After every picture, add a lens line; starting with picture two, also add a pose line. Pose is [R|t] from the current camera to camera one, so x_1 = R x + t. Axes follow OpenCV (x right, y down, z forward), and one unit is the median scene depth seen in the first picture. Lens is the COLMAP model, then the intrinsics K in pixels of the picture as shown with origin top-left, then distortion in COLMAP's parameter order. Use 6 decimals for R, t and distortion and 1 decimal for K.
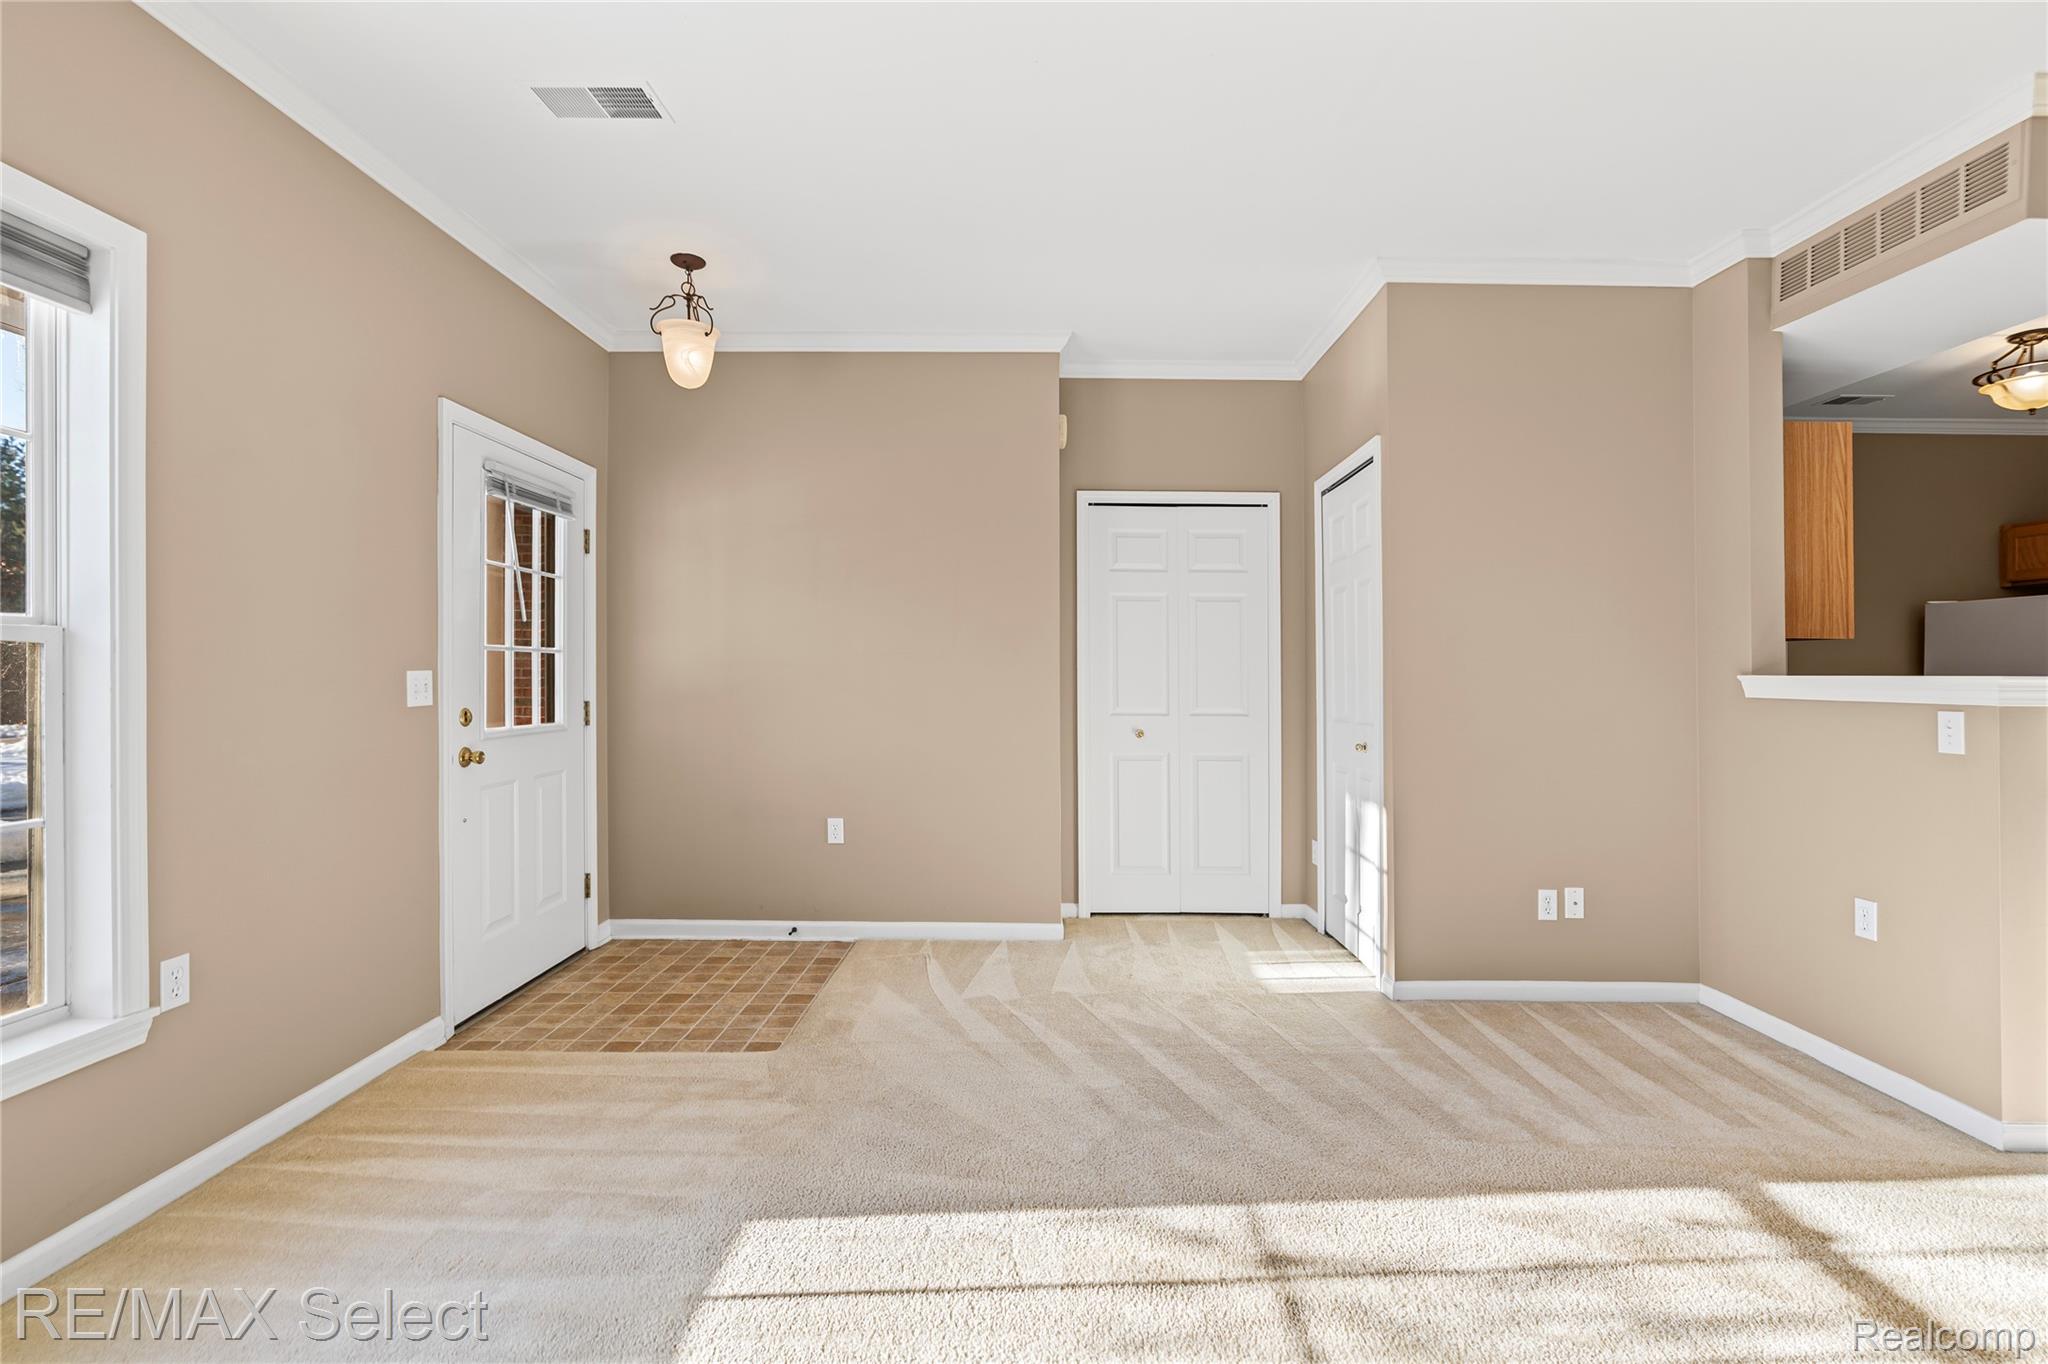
lens RADIAL K [[914.9, 0, 1068.1], [0, 914.9, 671.1], [0, 0, 1]] dist [-0.001916, -0.000006]
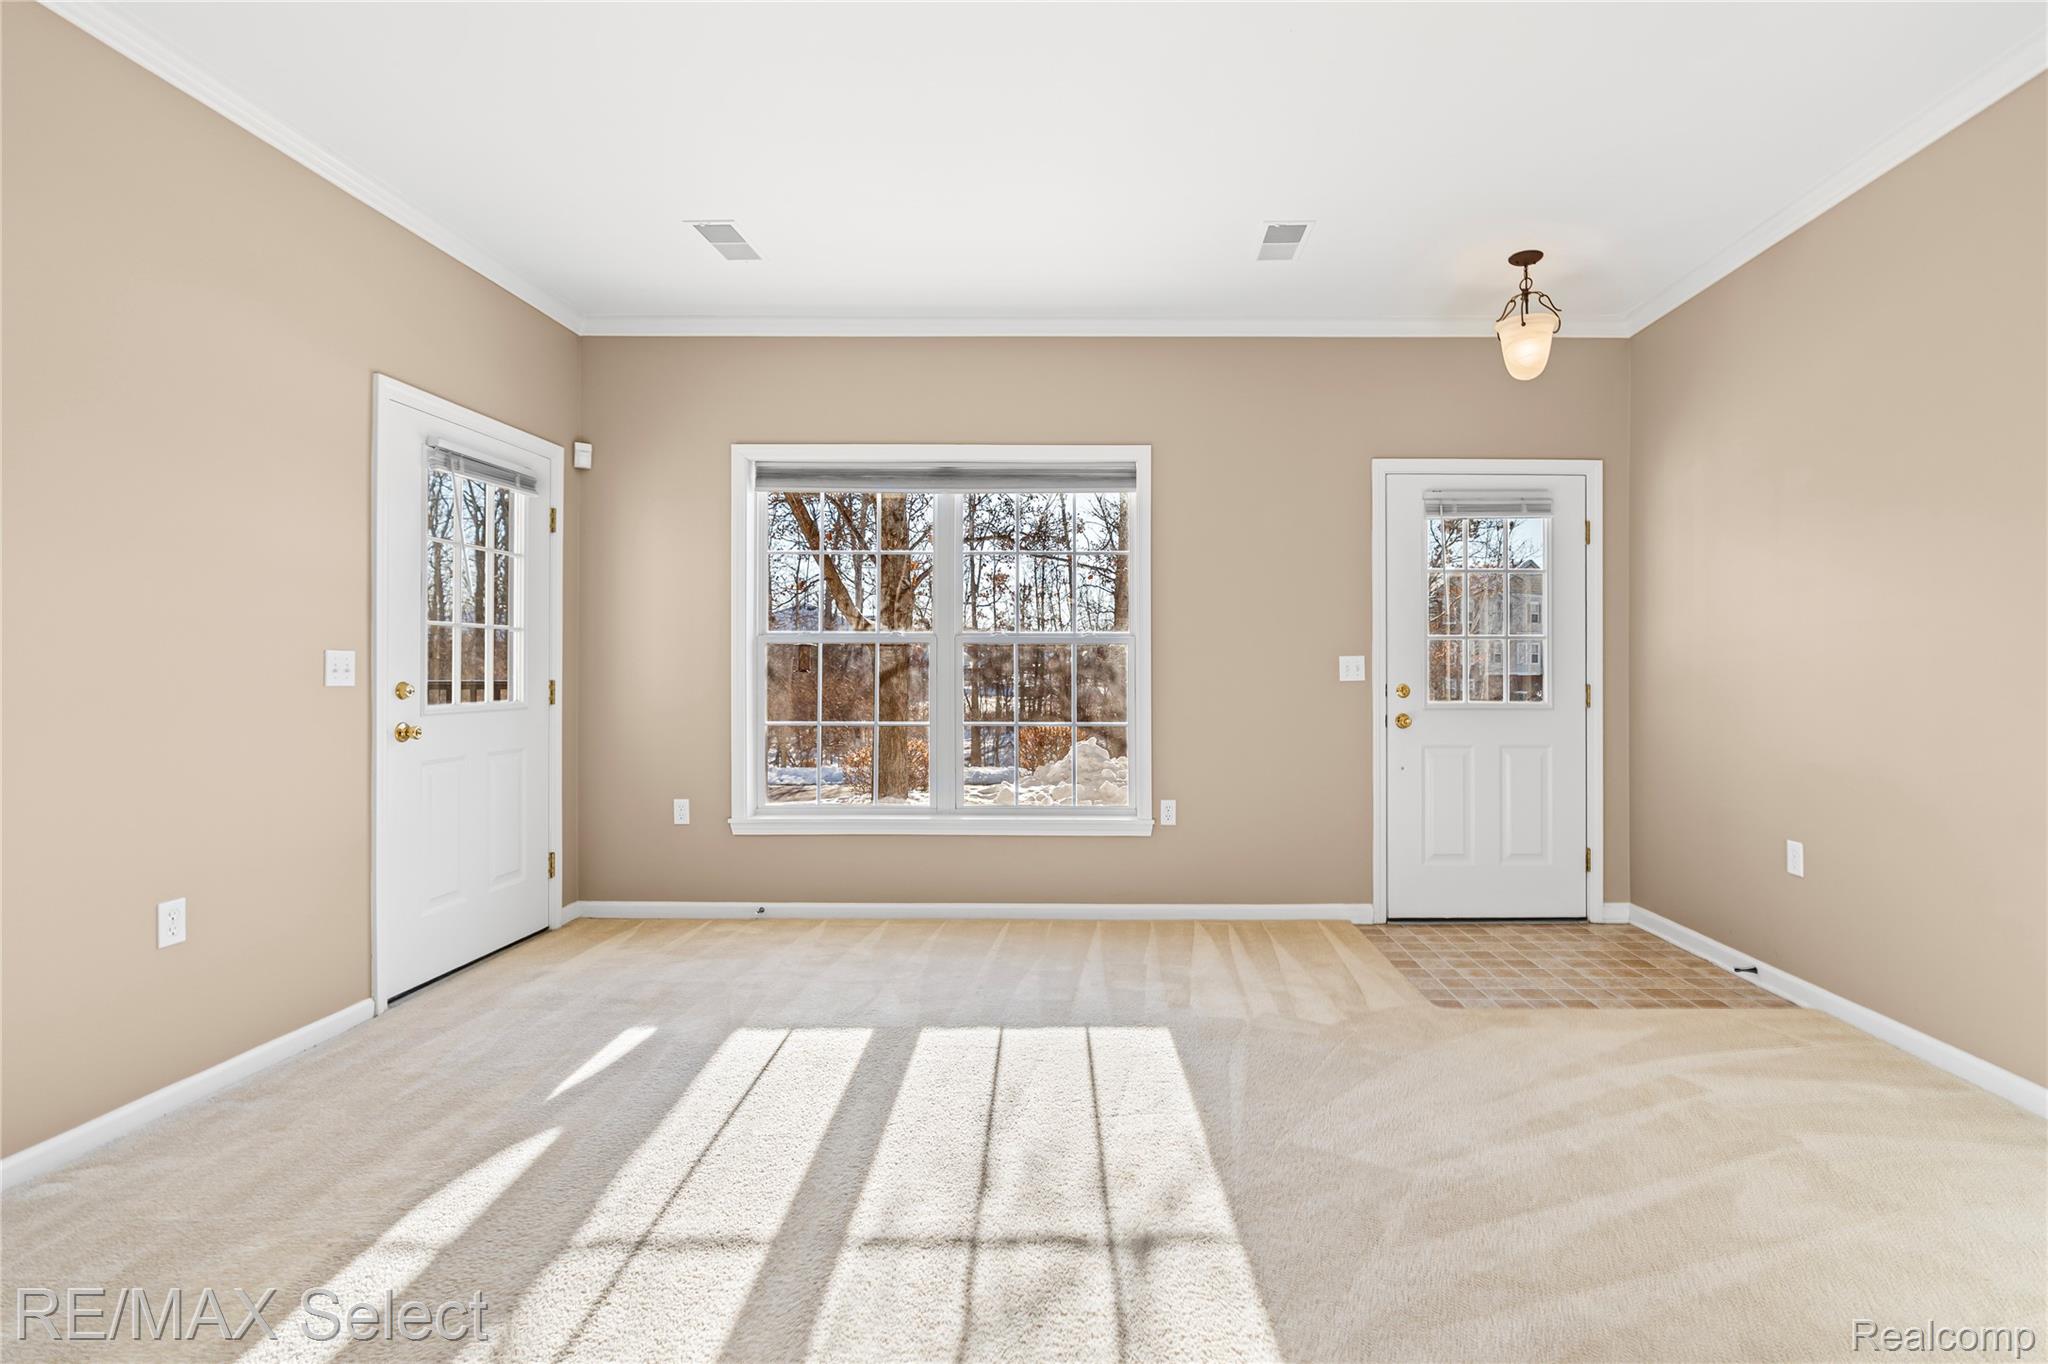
lens RADIAL K [[914.9, 0, 1068.1], [0, 914.9, 671.1], [0, 0, 1]] dist [-0.001916, -0.000006]
pose [[-0.010733, -0.003804, -0.999935, 0.679526], [0.003996, 0.999985, -0.003847, 0.025097], [0.999934, -0.004037, -0.010718, 0.529713]]
